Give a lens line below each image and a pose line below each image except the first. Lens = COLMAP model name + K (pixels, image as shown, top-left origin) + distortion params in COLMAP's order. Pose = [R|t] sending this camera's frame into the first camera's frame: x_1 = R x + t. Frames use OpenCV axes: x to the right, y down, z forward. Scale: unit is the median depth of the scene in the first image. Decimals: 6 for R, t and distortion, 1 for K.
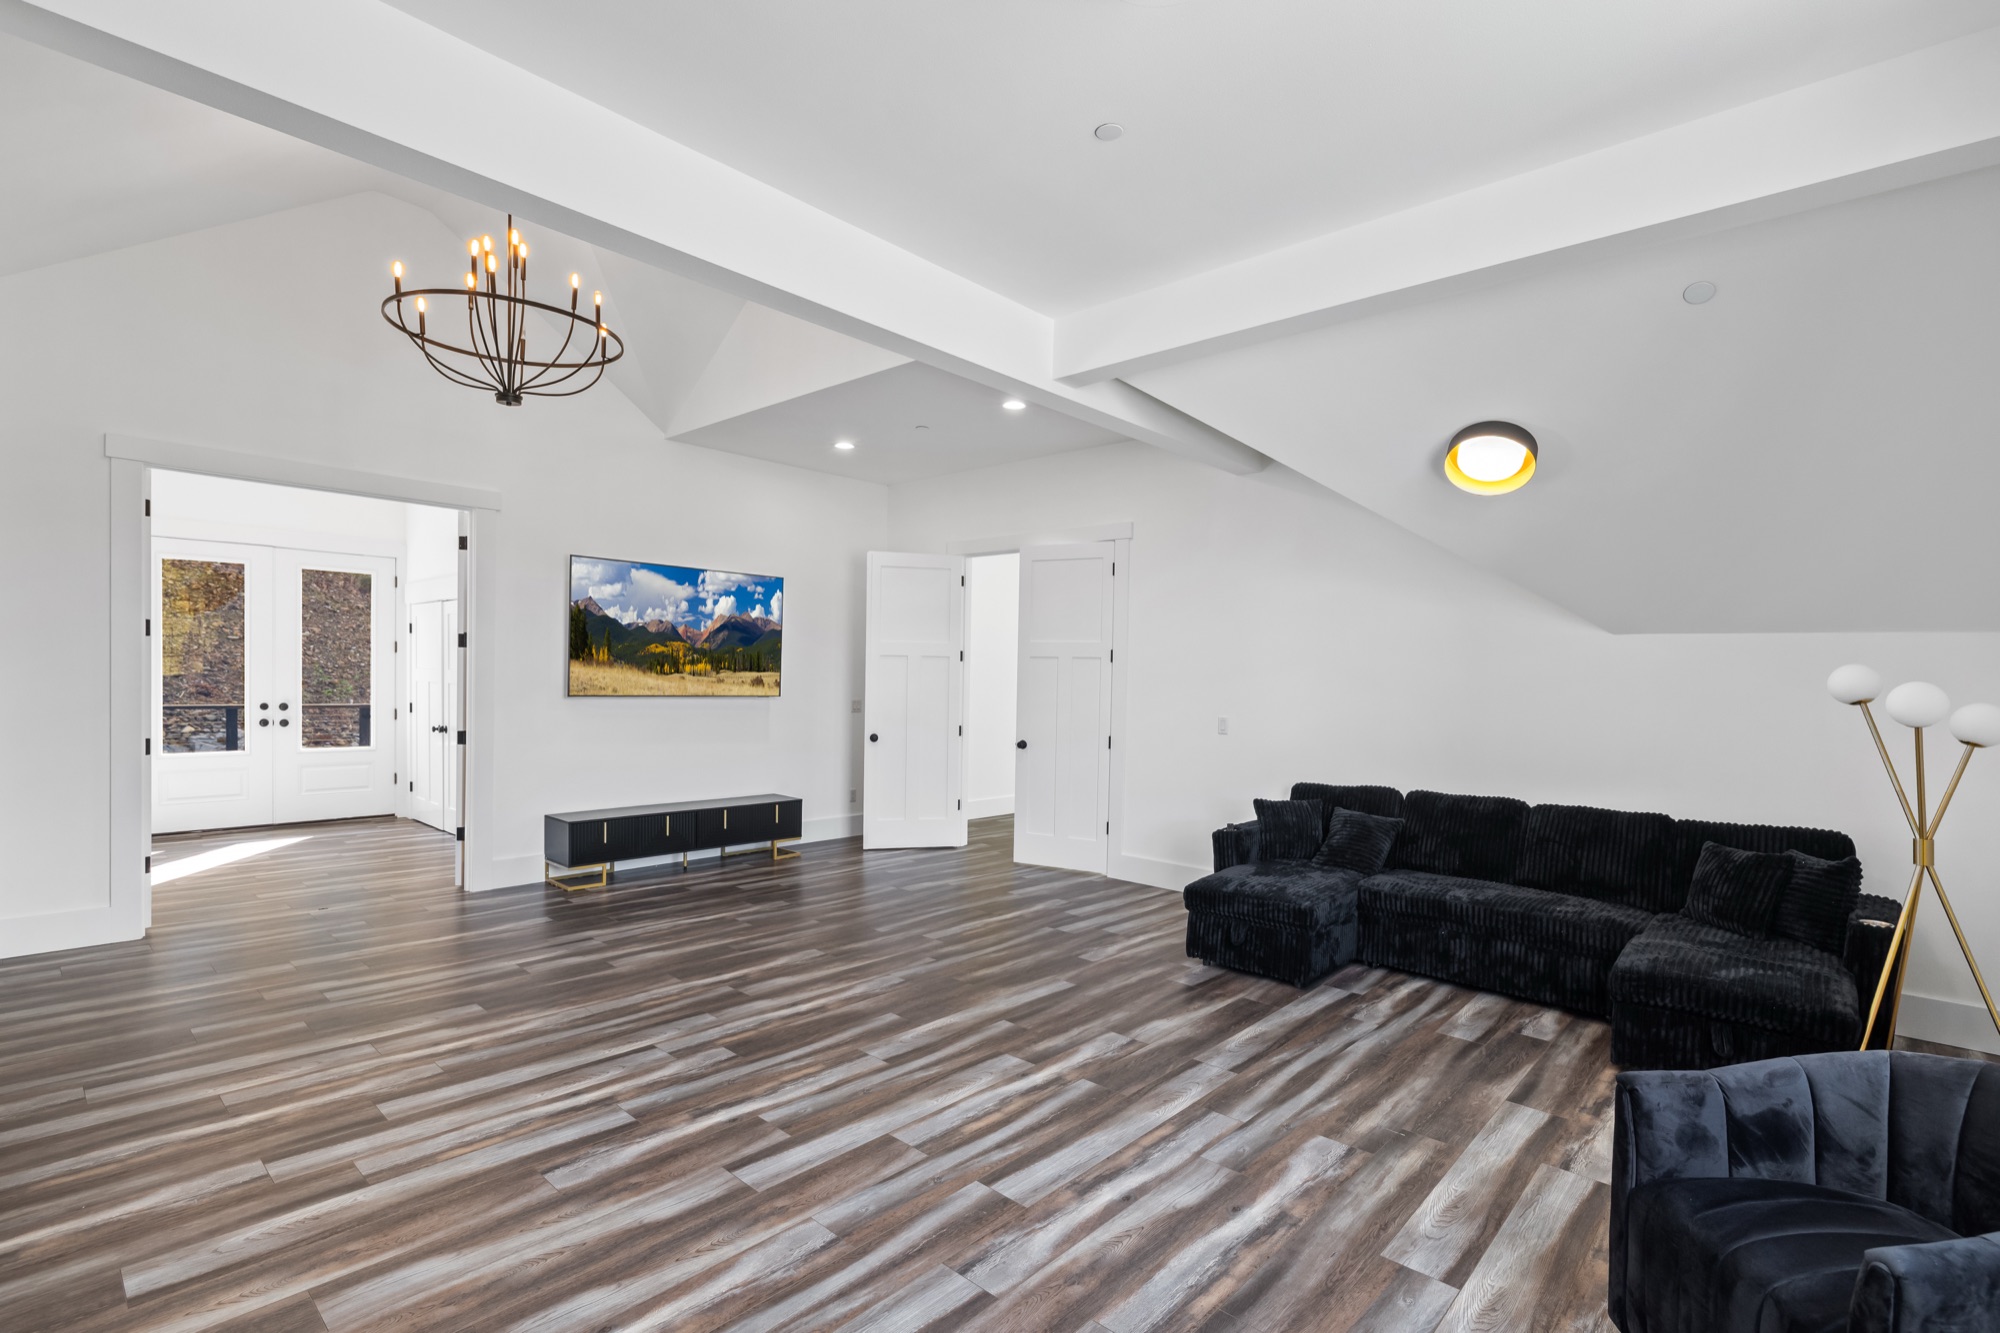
lens RADIAL K [[887.3, 0, 992.3], [0, 887.3, 680.0], [0, 0, 1]] dist [-0.000967, -0.000143]
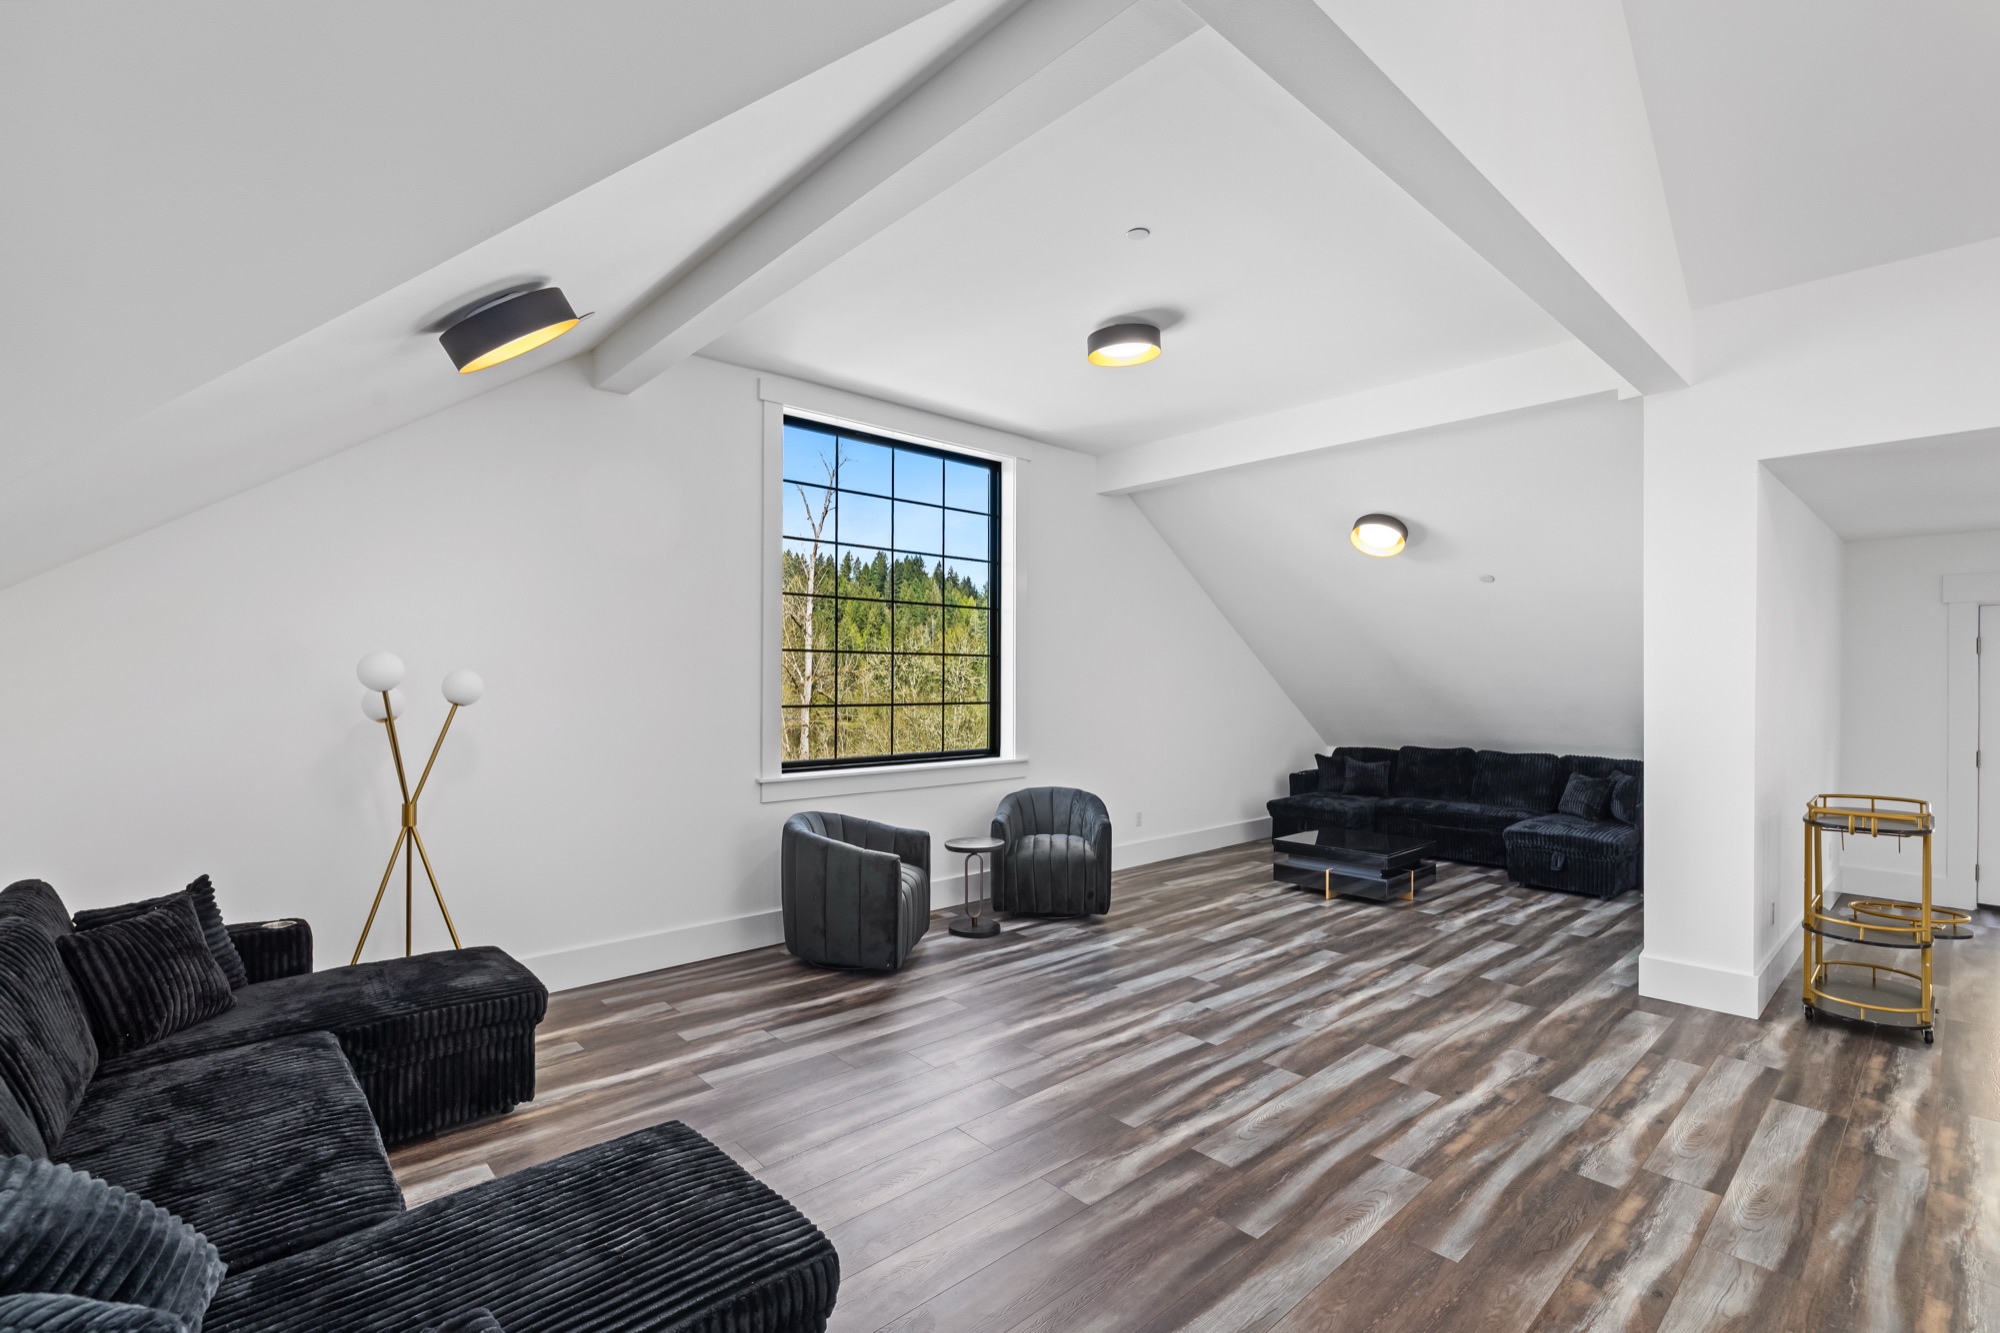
lens RADIAL K [[887.3, 0, 992.3], [0, 887.3, 680.0], [0, 0, 1]] dist [-0.000967, -0.000143]
pose [[-0.996151, -0.022459, 0.084731, 0.199272], [-0.021632, 0.999709, 0.010667, -0.014740], [-0.084946, 0.008793, -0.996347, 2.108454]]
